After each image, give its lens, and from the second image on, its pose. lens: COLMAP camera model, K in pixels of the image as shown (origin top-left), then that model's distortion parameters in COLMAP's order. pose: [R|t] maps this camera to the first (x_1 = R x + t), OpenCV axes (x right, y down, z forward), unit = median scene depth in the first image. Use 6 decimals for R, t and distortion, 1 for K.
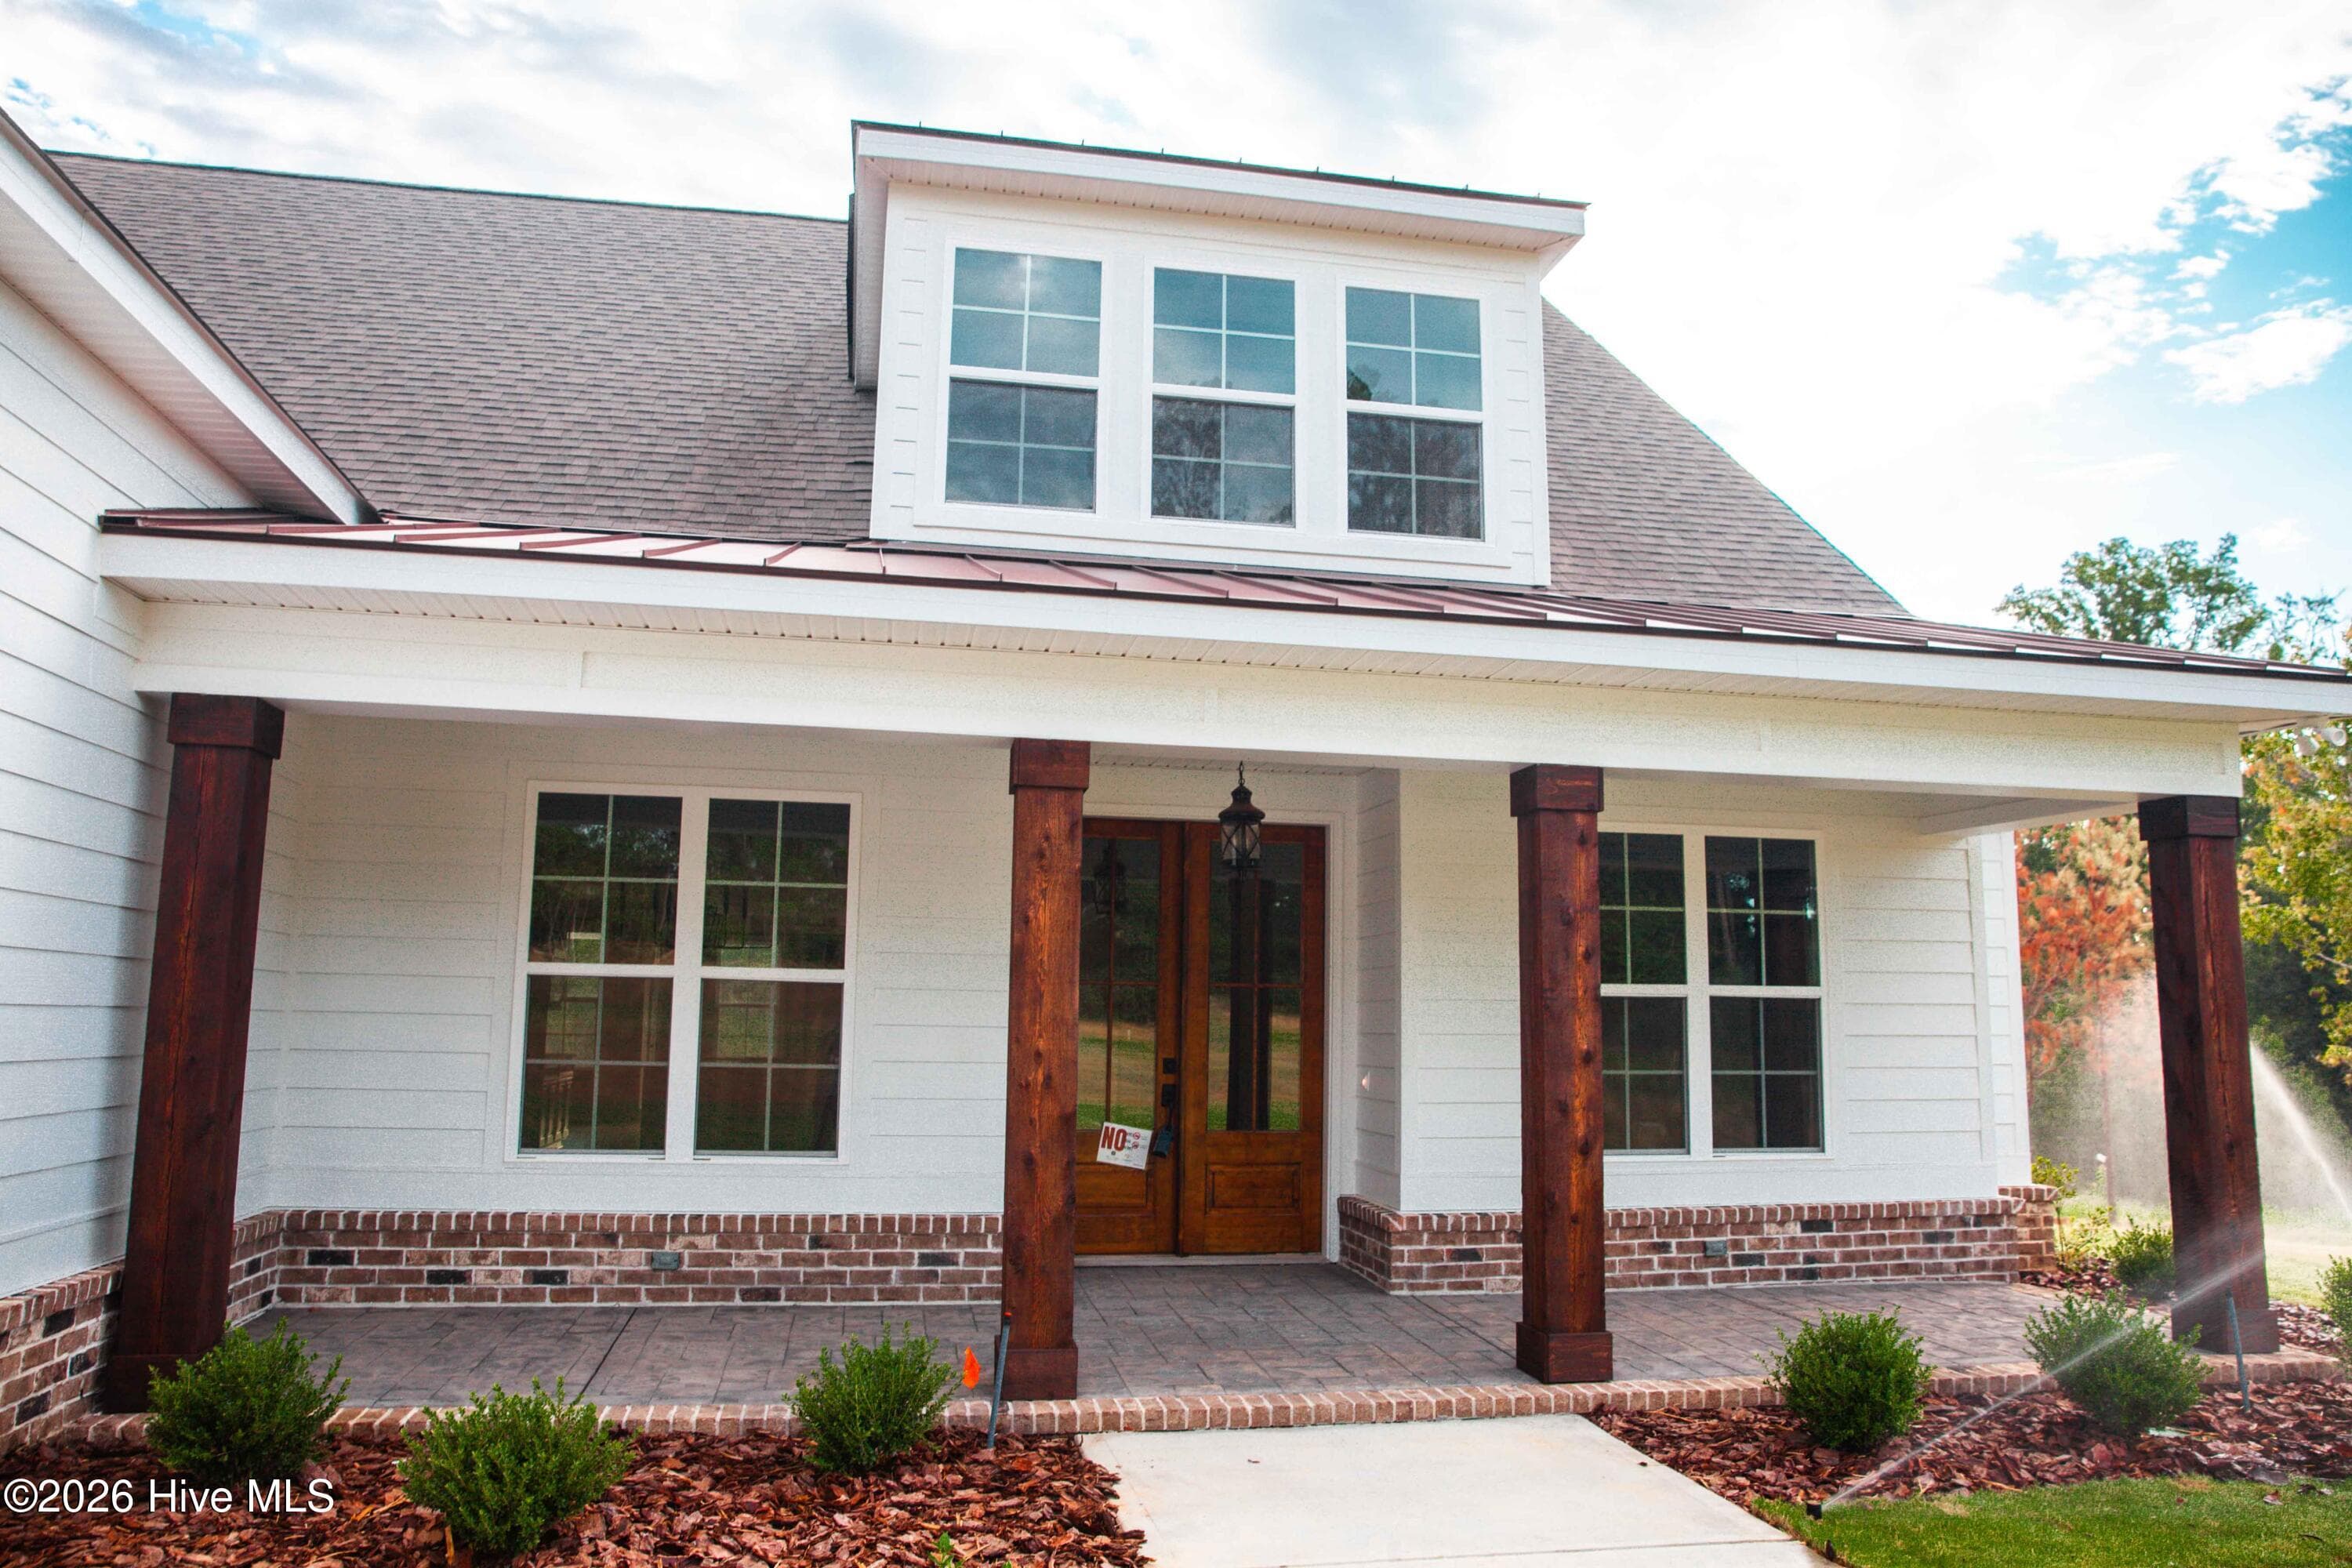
lens RADIAL K [[1647.5, 0, 1170.8], [0, 1647.5, 790.9], [0, 0, 1]] dist [-0.083427, 0.038214]
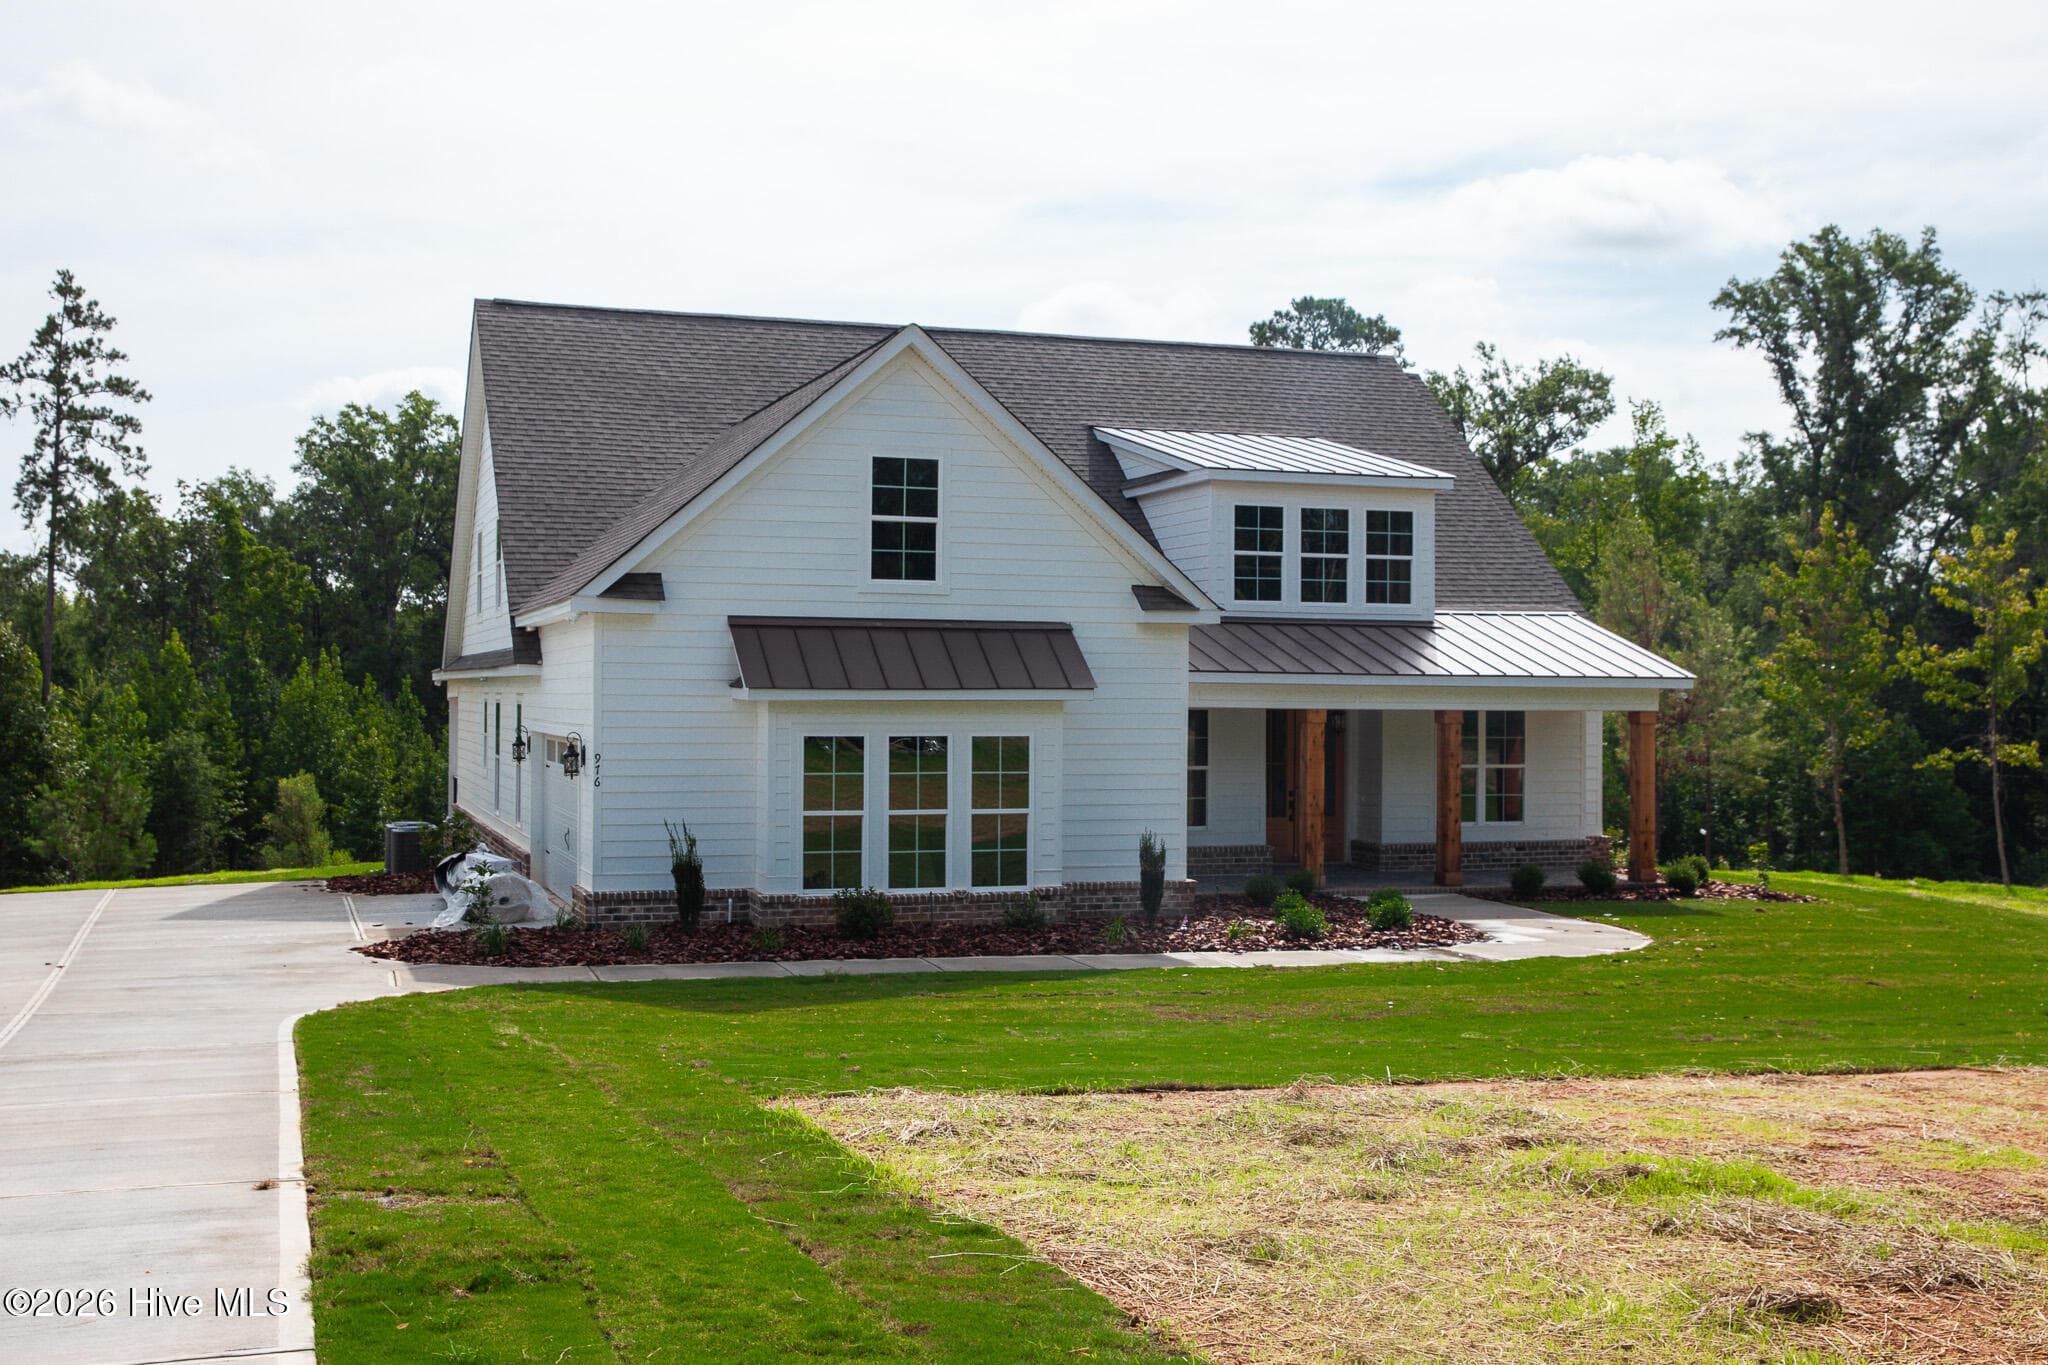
lens RADIAL K [[2139.3, 0, 986.9], [0, 2139.3, 593.4], [0, 0, 1]] dist [-0.047214, 0.000000]
pose [[0.991917, -0.000176, 0.126888, -1.014546], [-0.012374, 0.995098, 0.098114, -0.537637], [-0.126284, -0.098891, 0.987053, -2.554786]]
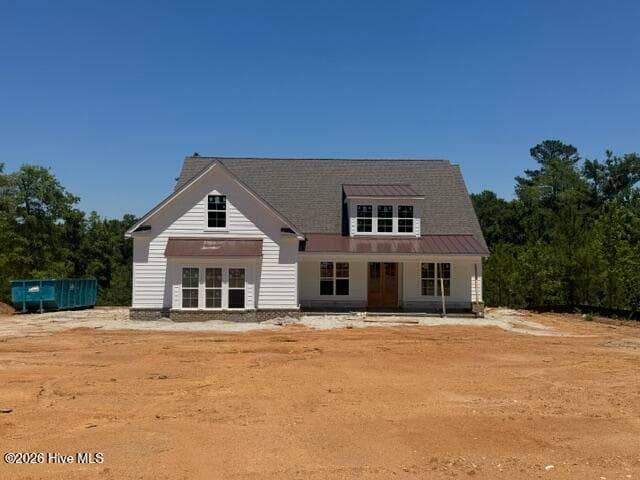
lens RADIAL K [[598.0, 0, 316.7], [0, 598.0, 242.3], [0, 0, 1]] dist [0.052318, 0.000000]
pose [[0.984430, -0.009567, -0.175519, 0.260141], [0.029230, 0.993525, 0.109788, -0.516083], [0.173332, -0.113209, 0.978335, -2.616290]]
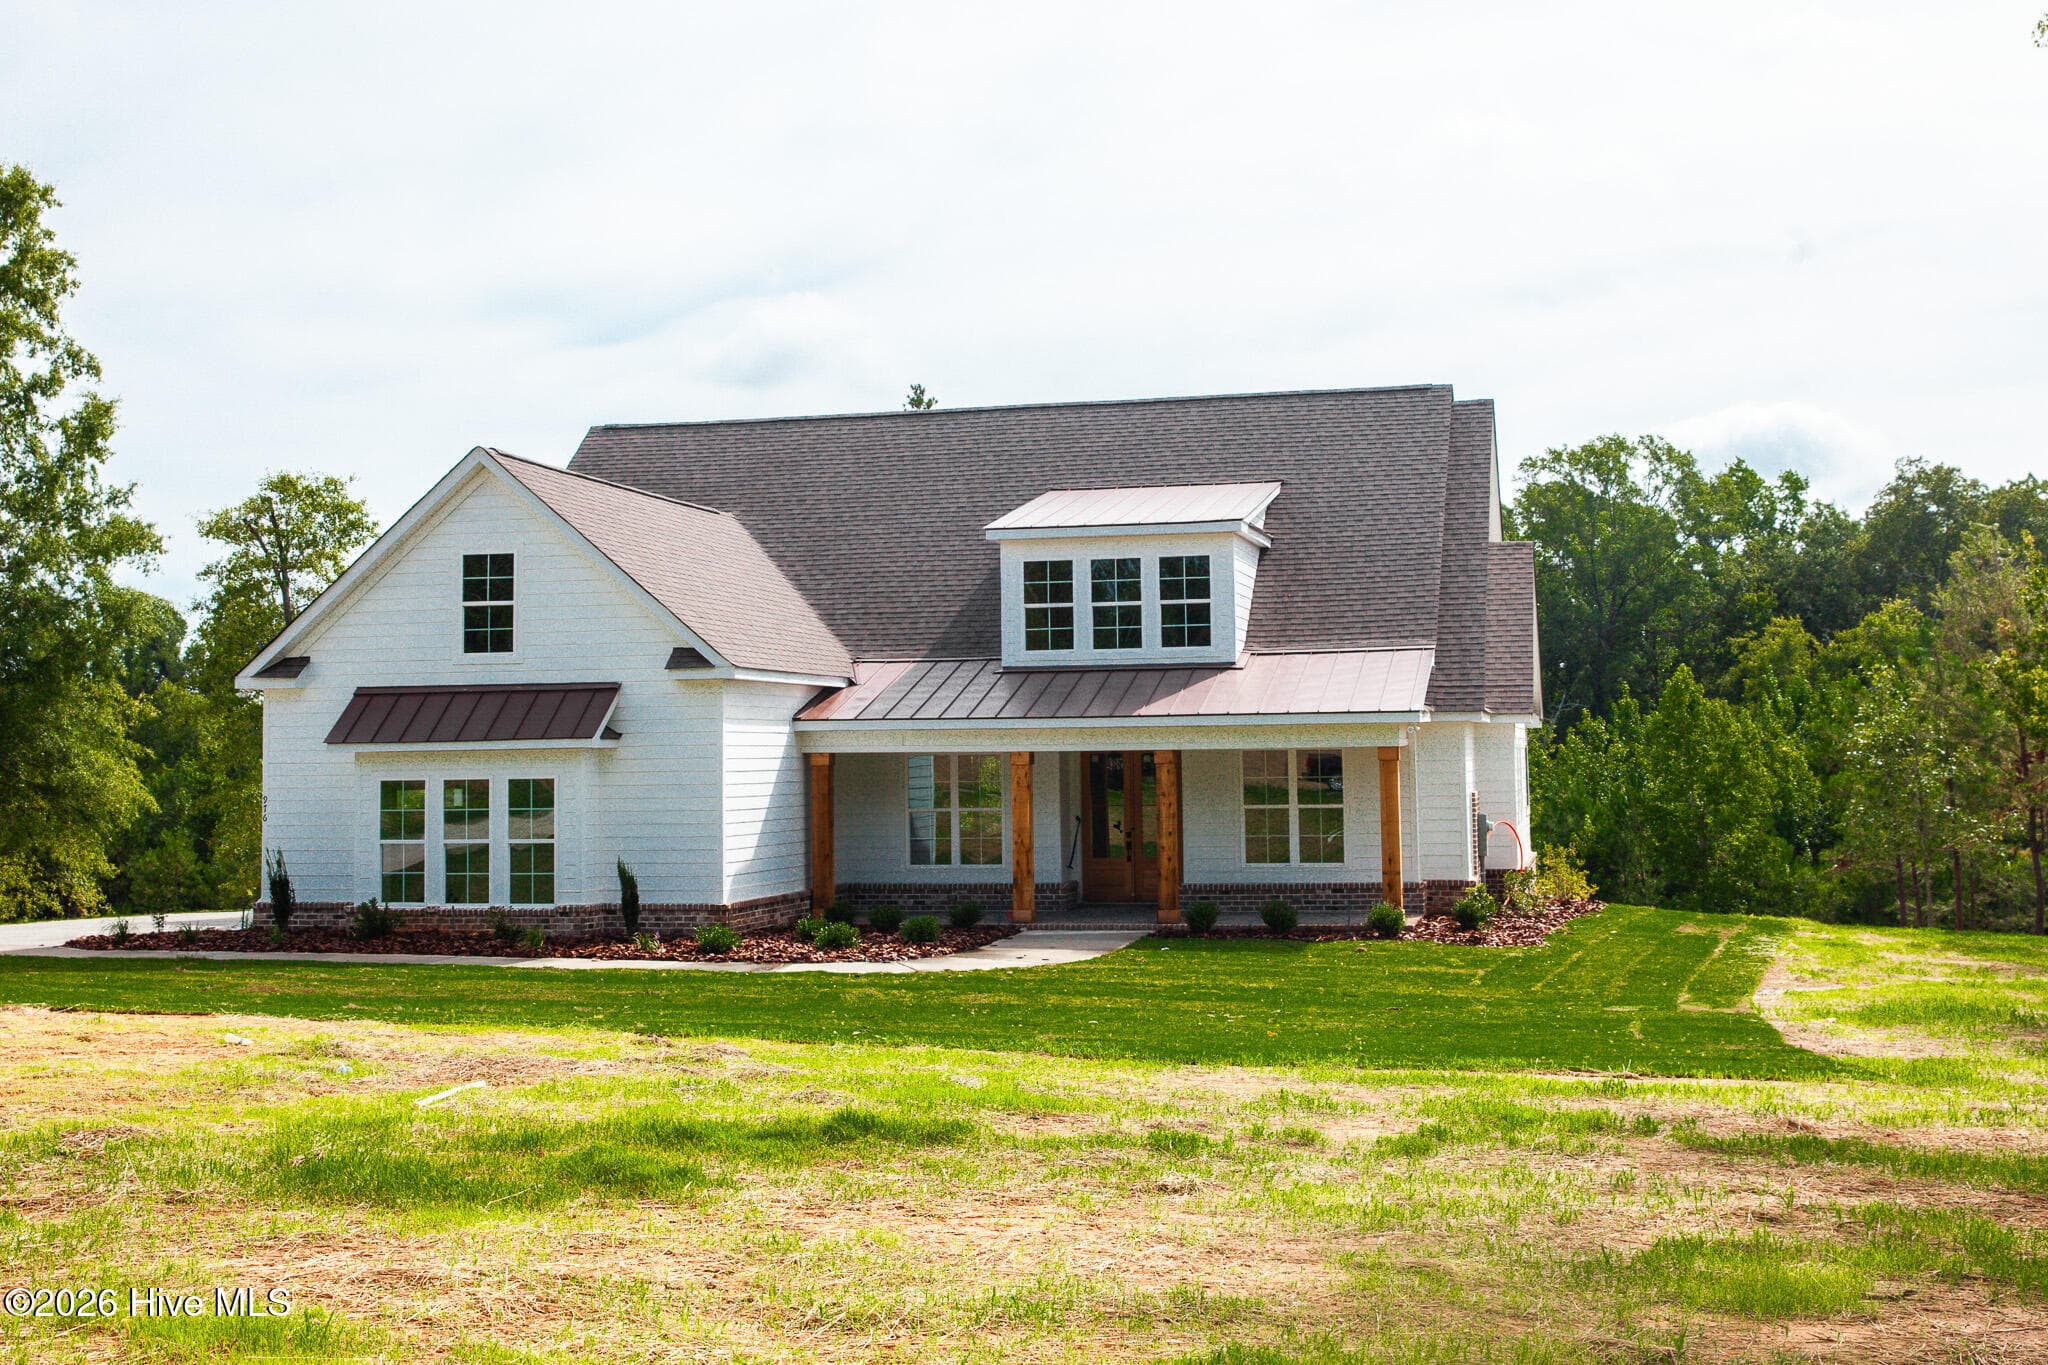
lens RADIAL K [[2282.4, 0, 1026.4], [0, 2282.4, 564.8], [0, 0, 1]] dist [-0.003713, 0.000000]
pose [[0.912528, -0.061533, -0.404360, 1.546804], [0.084305, 0.995687, 0.038735, -0.489431], [0.400233, -0.069436, 0.913779, -2.779274]]
